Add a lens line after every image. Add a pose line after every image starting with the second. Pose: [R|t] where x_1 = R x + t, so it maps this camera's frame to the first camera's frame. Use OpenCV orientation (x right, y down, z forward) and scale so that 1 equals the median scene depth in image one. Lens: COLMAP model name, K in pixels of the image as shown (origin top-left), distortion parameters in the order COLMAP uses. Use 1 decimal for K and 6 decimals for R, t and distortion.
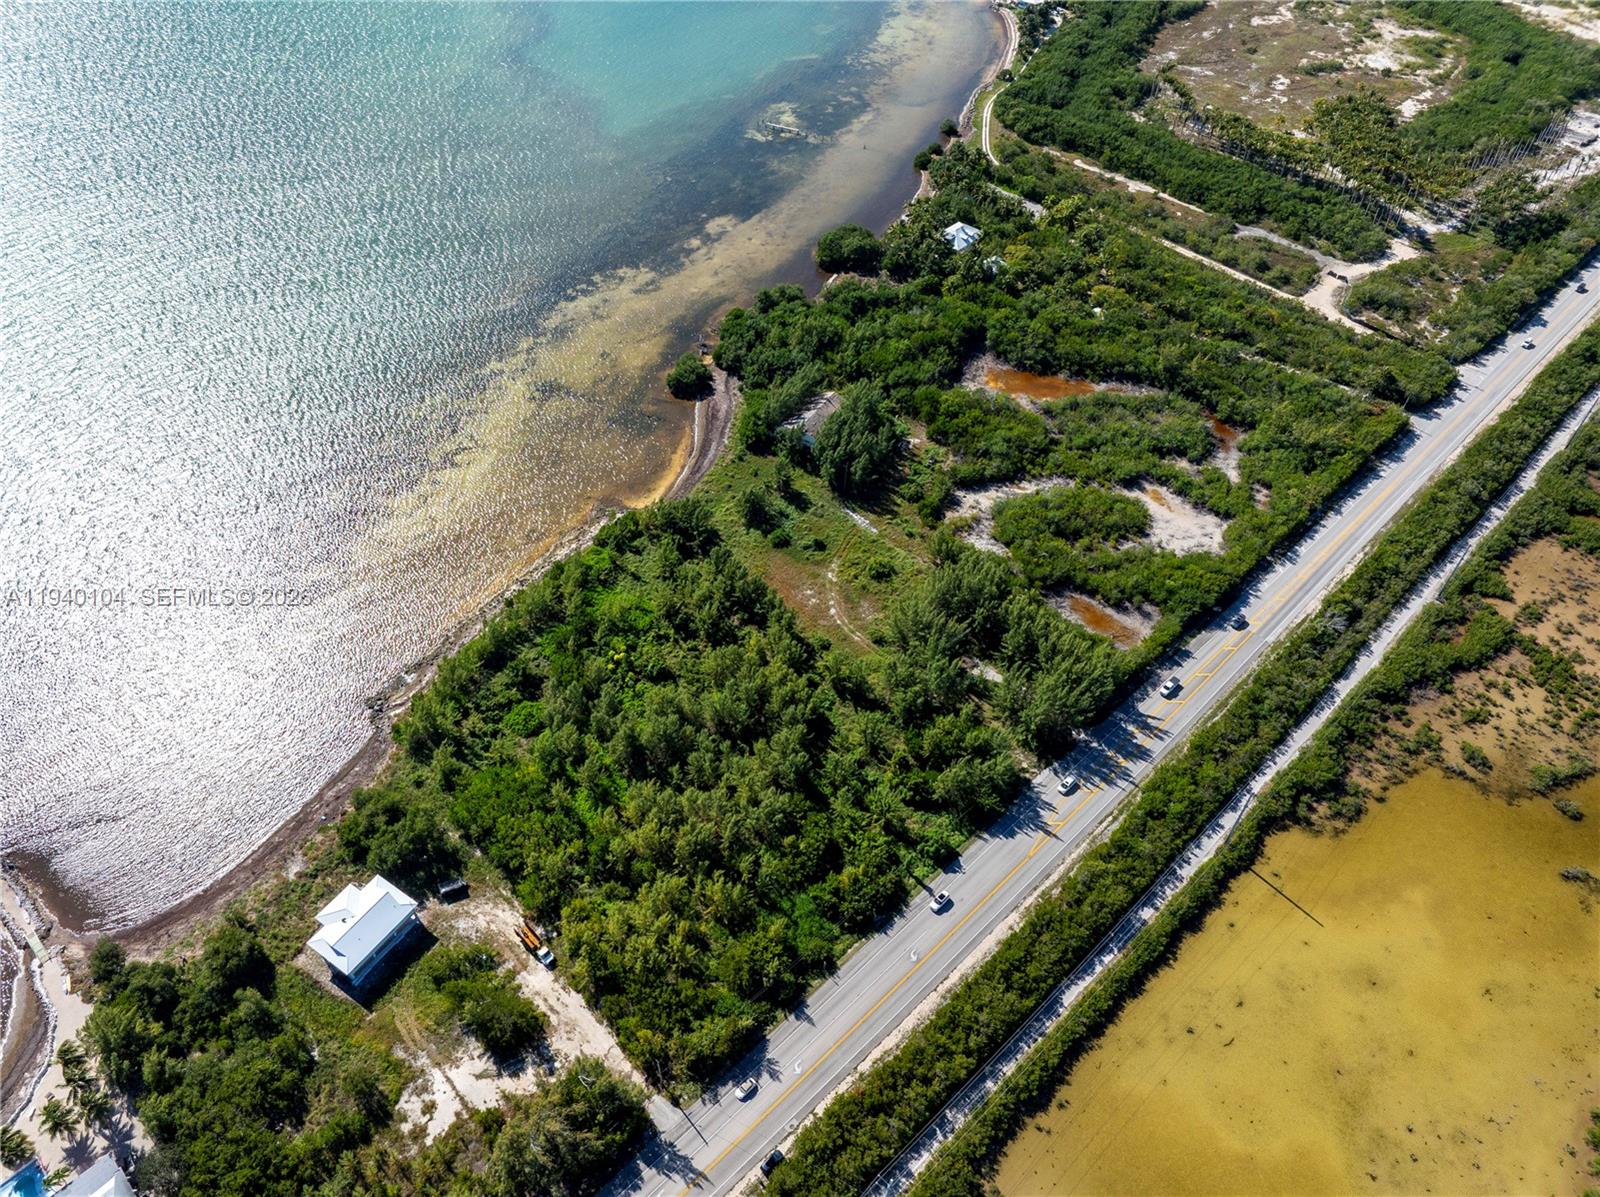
lens RADIAL K [[1135.0, 0, 791.2], [0, 1135.0, 595.5], [0, 0, 1]] dist [-0.049582, 0.019168]
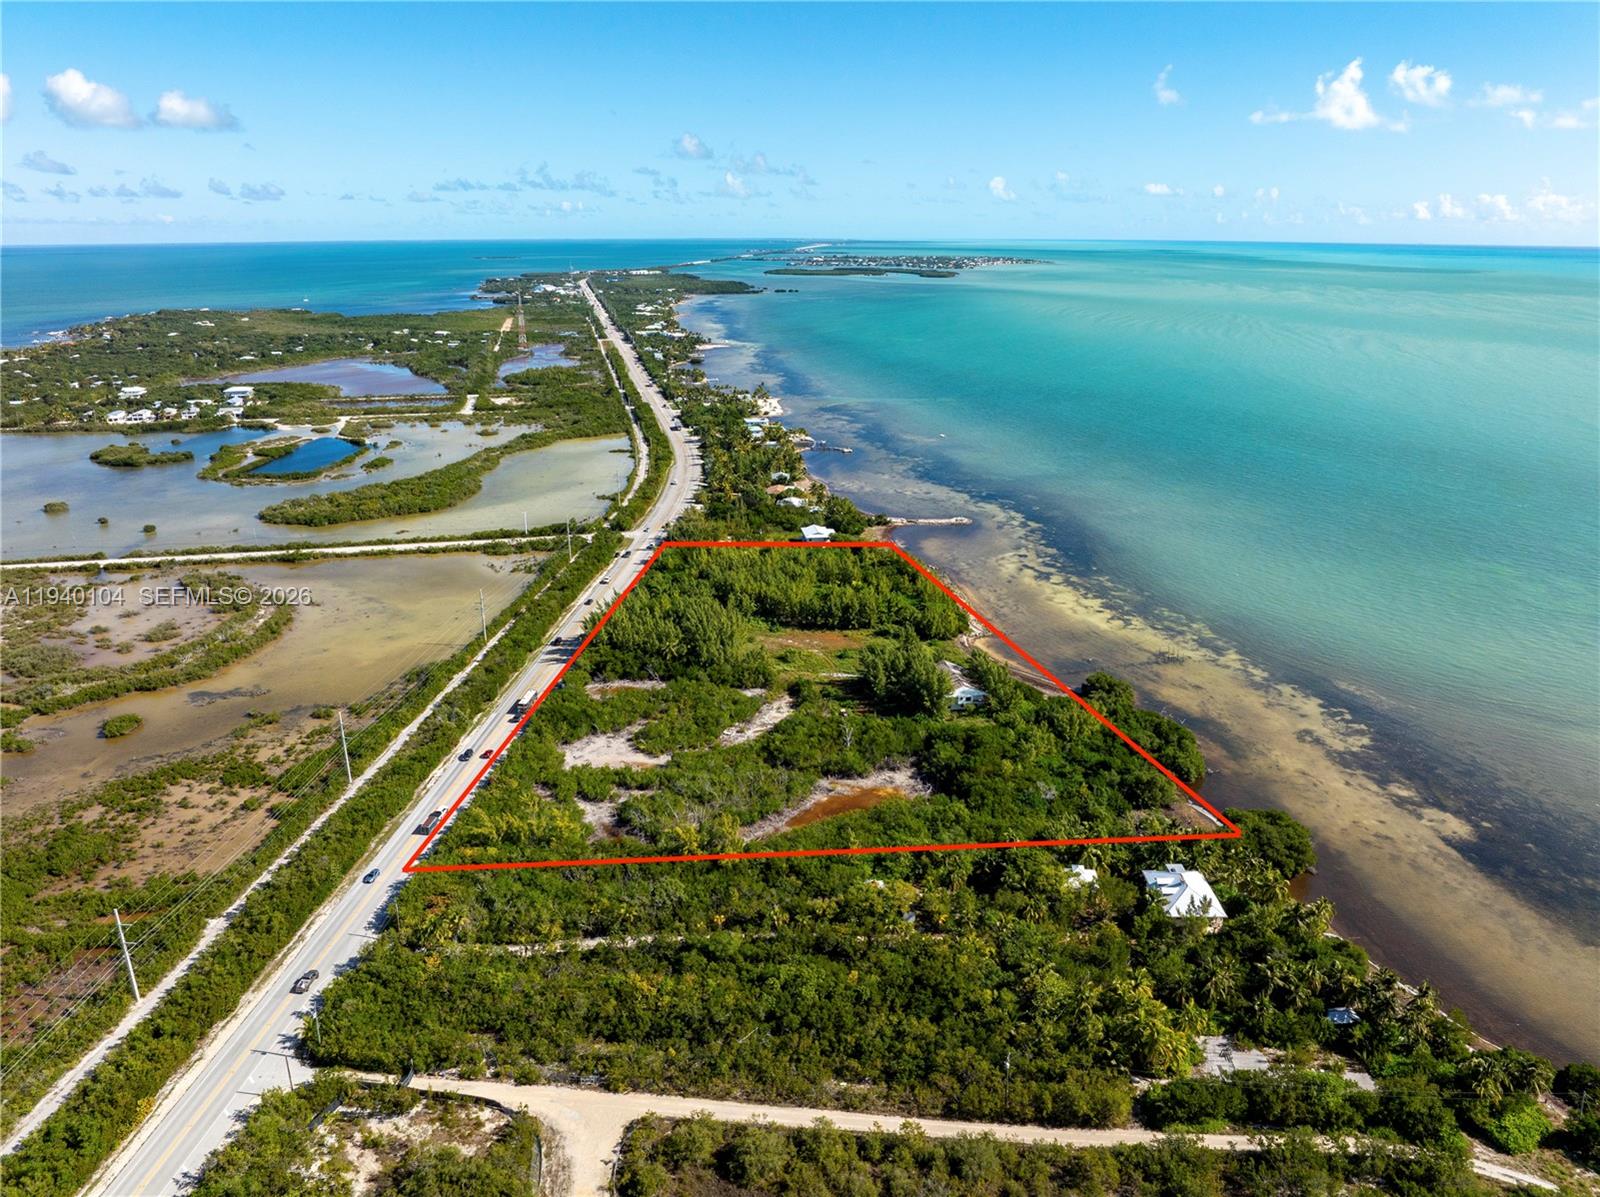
lens RADIAL K [[1135.0, 0, 801.6], [0, 1135.0, 605.6], [0, 0, 1]] dist [-0.049582, 0.019168]
pose [[-0.747809, 0.203288, -0.632025, 0.930788], [-0.477849, 0.496088, 0.724953, -1.062402], [0.460914, 0.844139, -0.273838, 1.406283]]
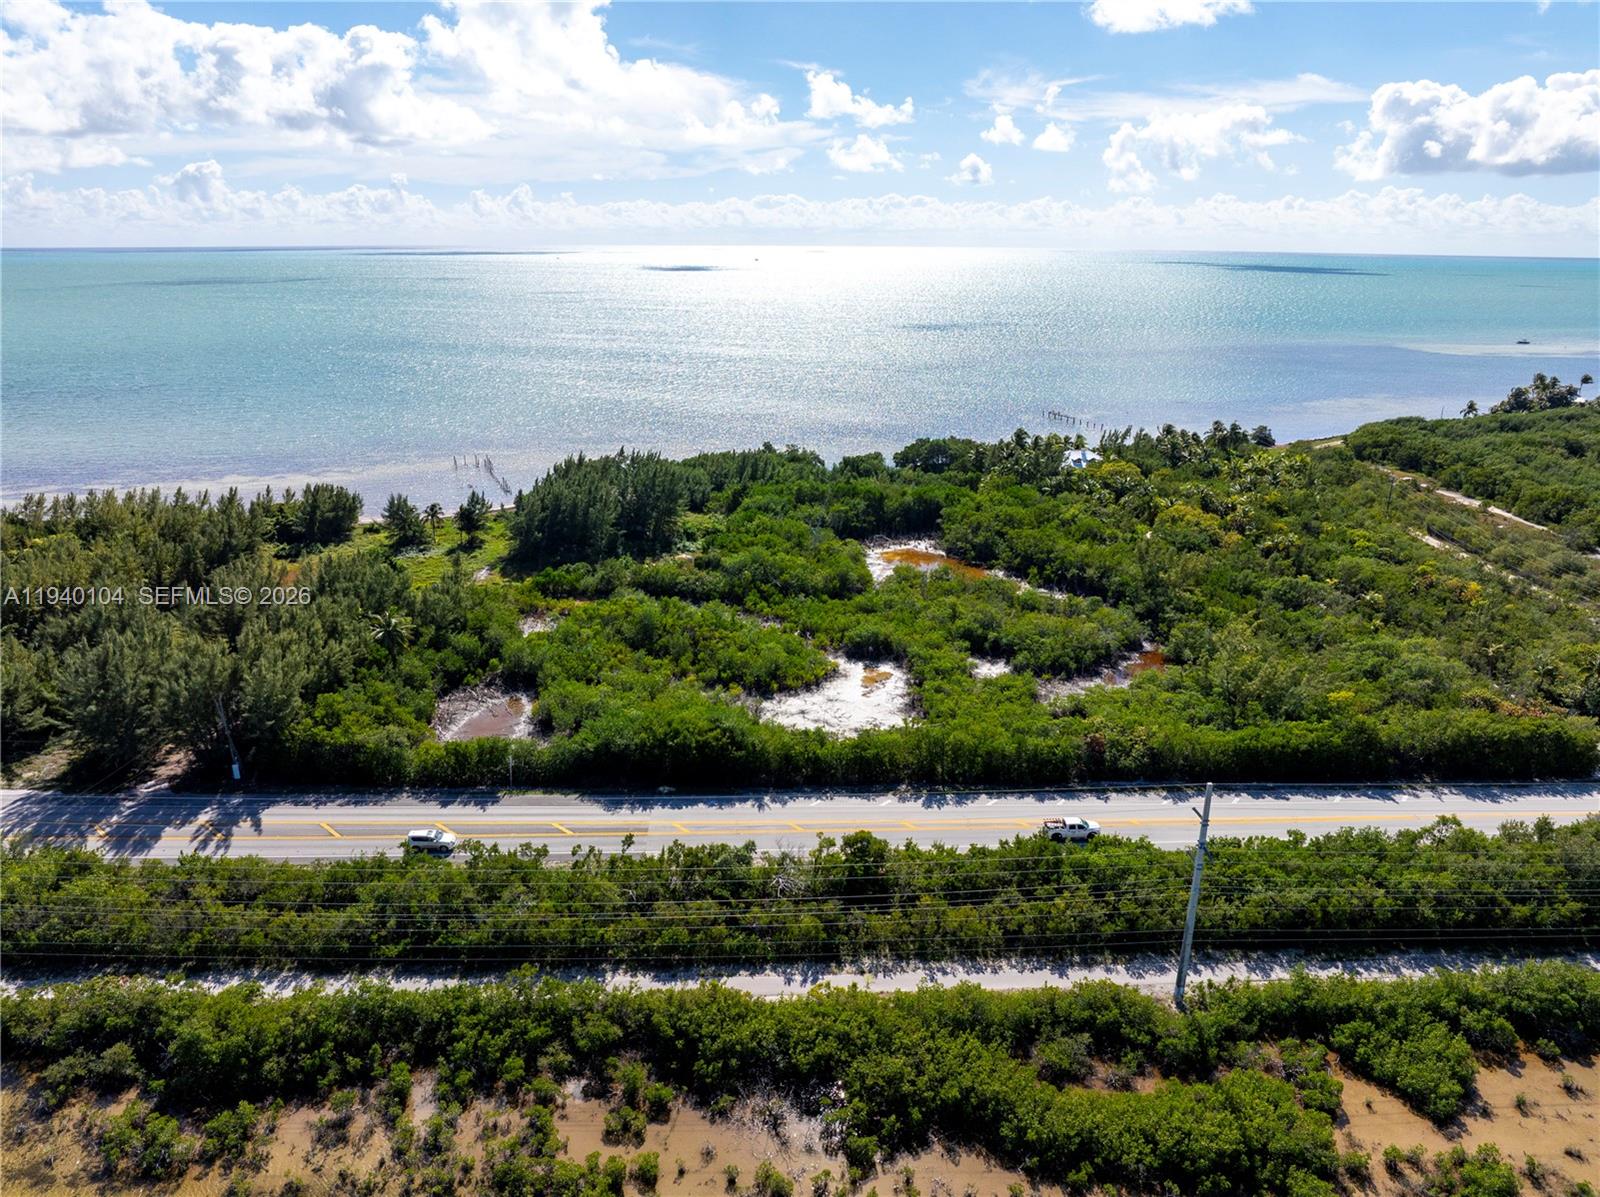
lens RADIAL K [[1135.0, 0, 790.3], [0, 1135.0, 620.6], [0, 0, 1]] dist [-0.049582, 0.019168]
pose [[0.740148, 0.217249, -0.636383, 0.712947], [-0.483701, 0.829433, -0.279418, 0.059683], [0.467134, 0.514630, 0.718987, 0.701906]]
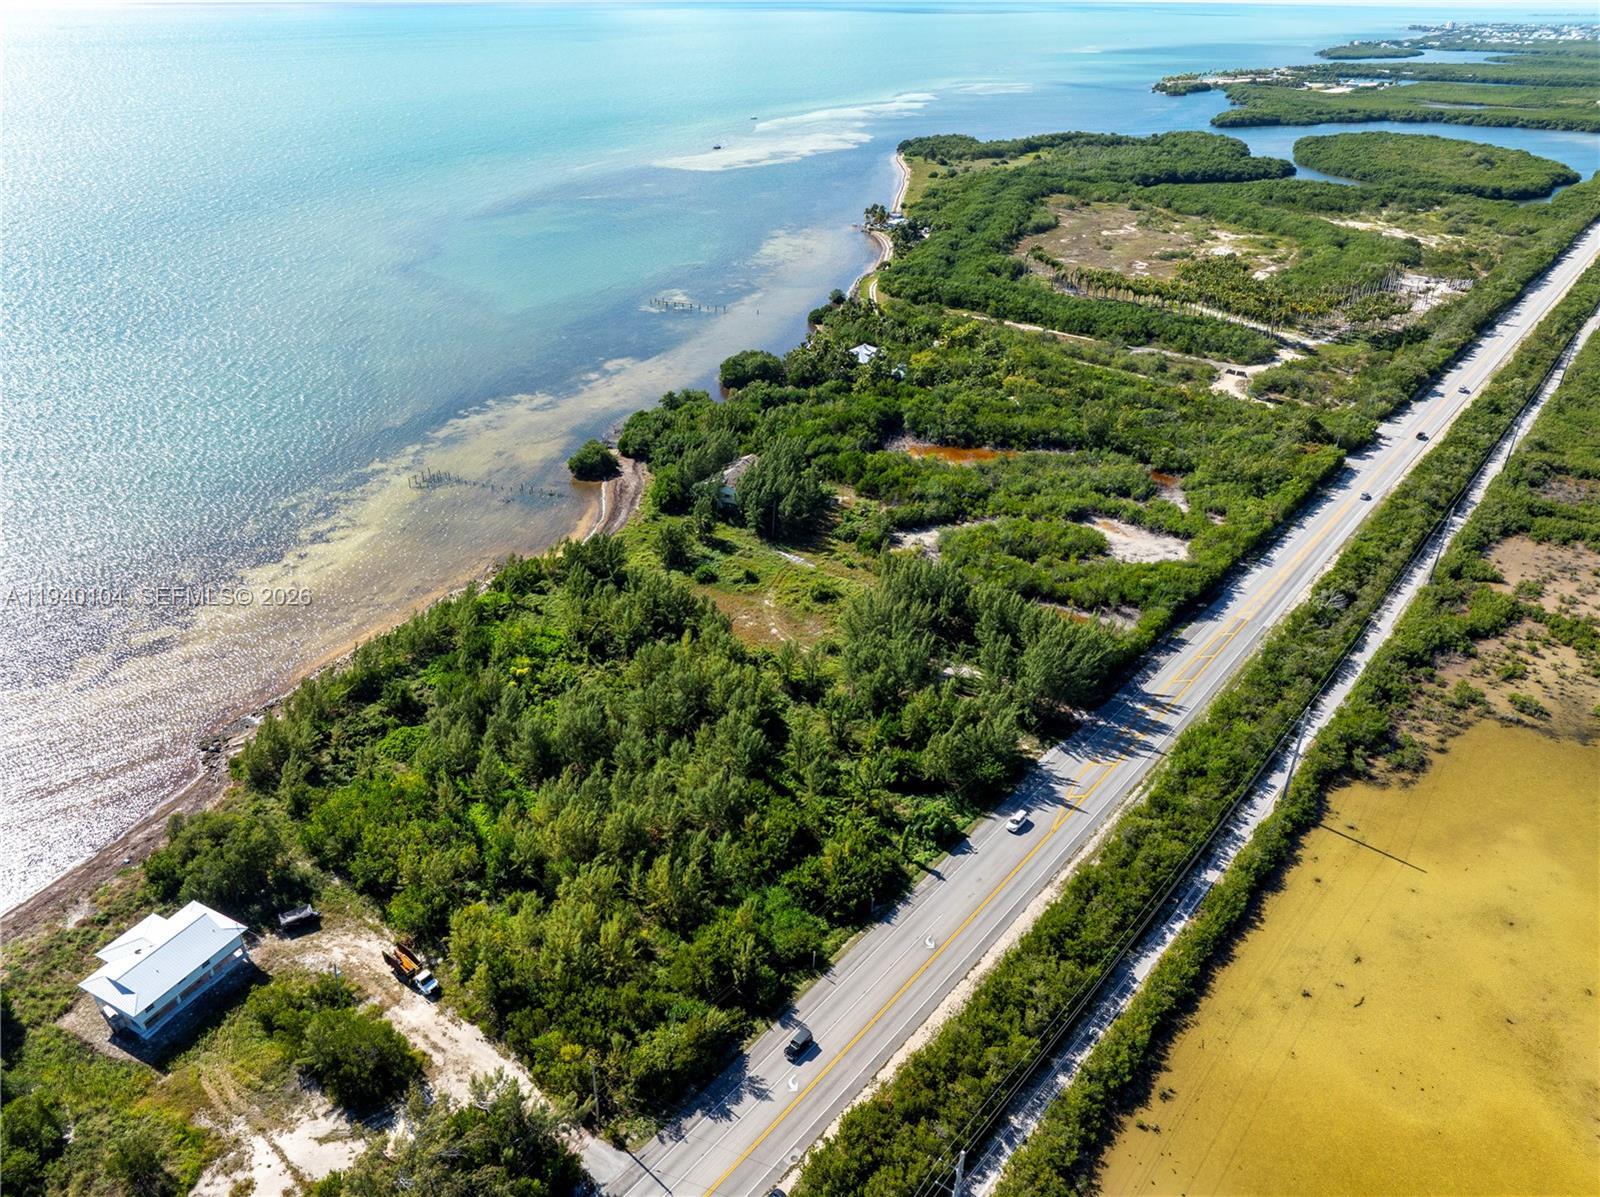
lens RADIAL K [[1135.0, 0, 793.2], [0, 1135.0, 594.1], [0, 0, 1]] dist [-0.049582, 0.019168]
pose [[0.993268, -0.053832, 0.102568, -0.036849], [0.081785, 0.952962, -0.291848, 0.249213], [-0.082032, 0.298272, 0.950949, 0.181798]]
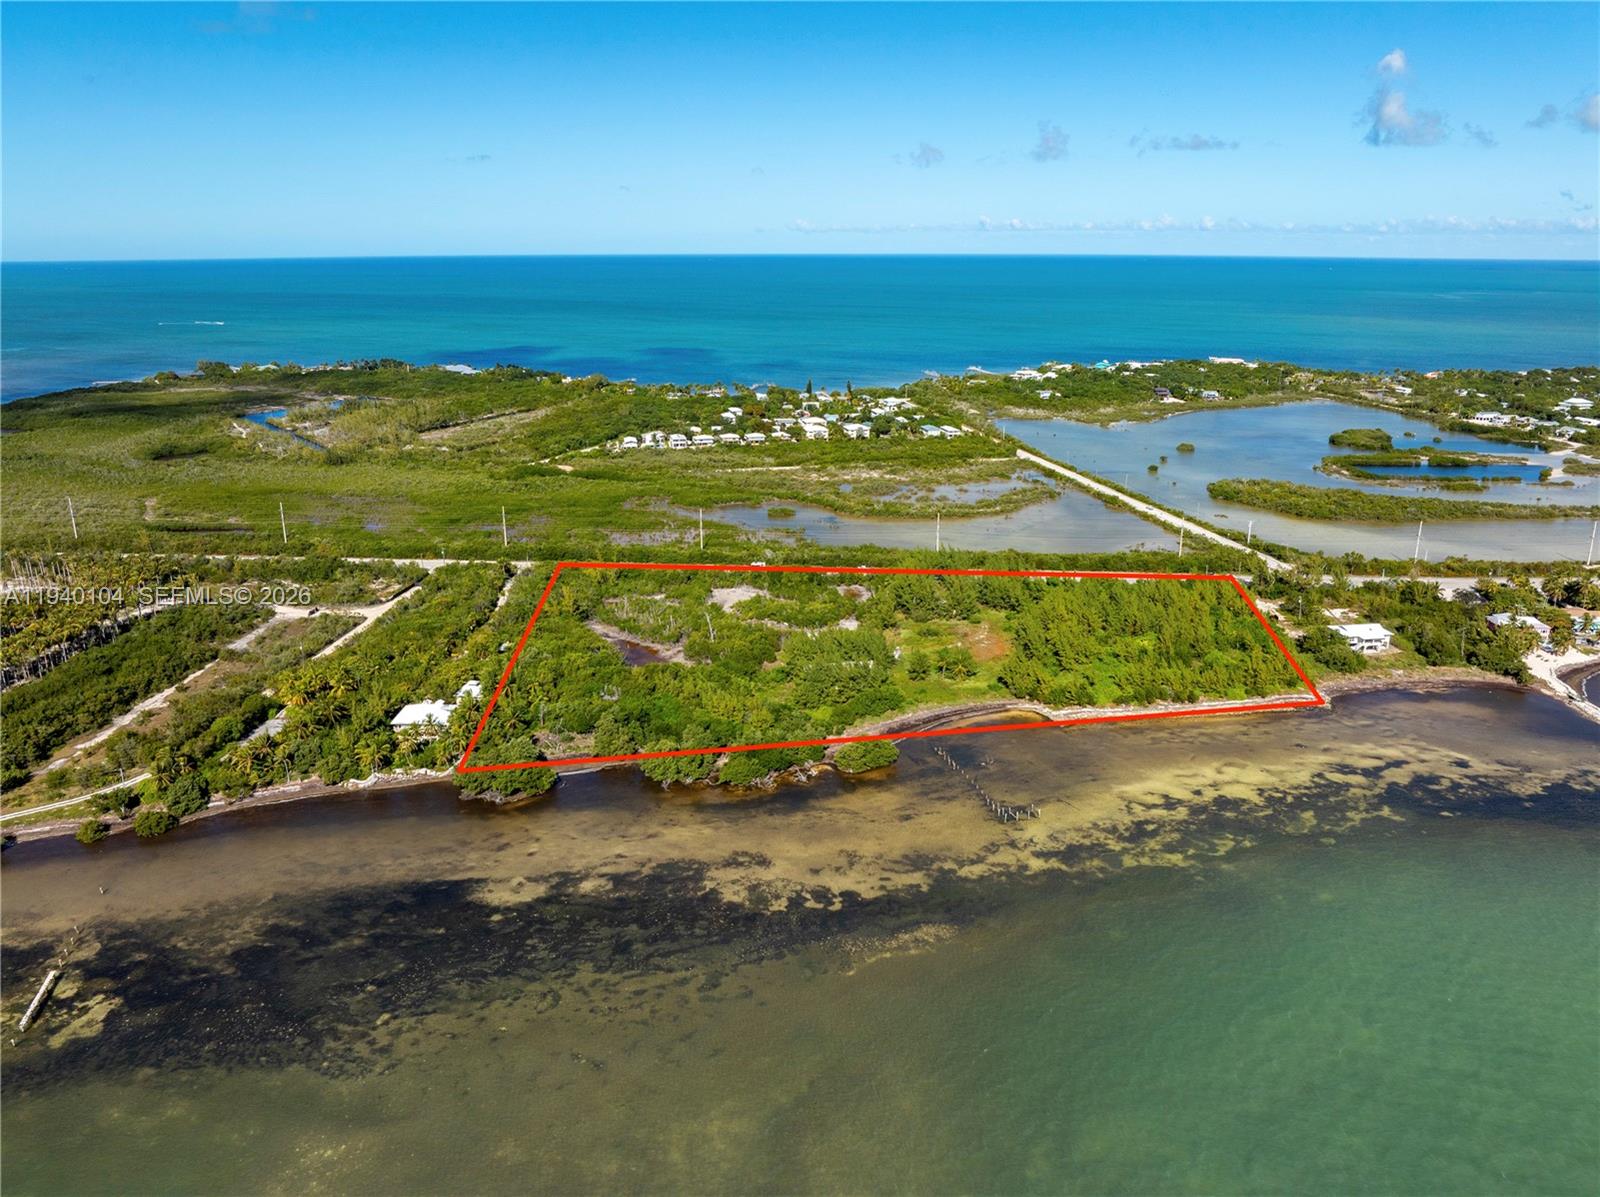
lens RADIAL K [[1135.0, 0, 801.1], [0, 1135.0, 597.0], [0, 0, 1]] dist [-0.049582, 0.019168]
pose [[-0.669270, -0.224319, 0.708350, -0.825773], [0.529181, 0.525315, 0.666342, -1.105617], [-0.521580, 0.820808, -0.232872, 1.460770]]
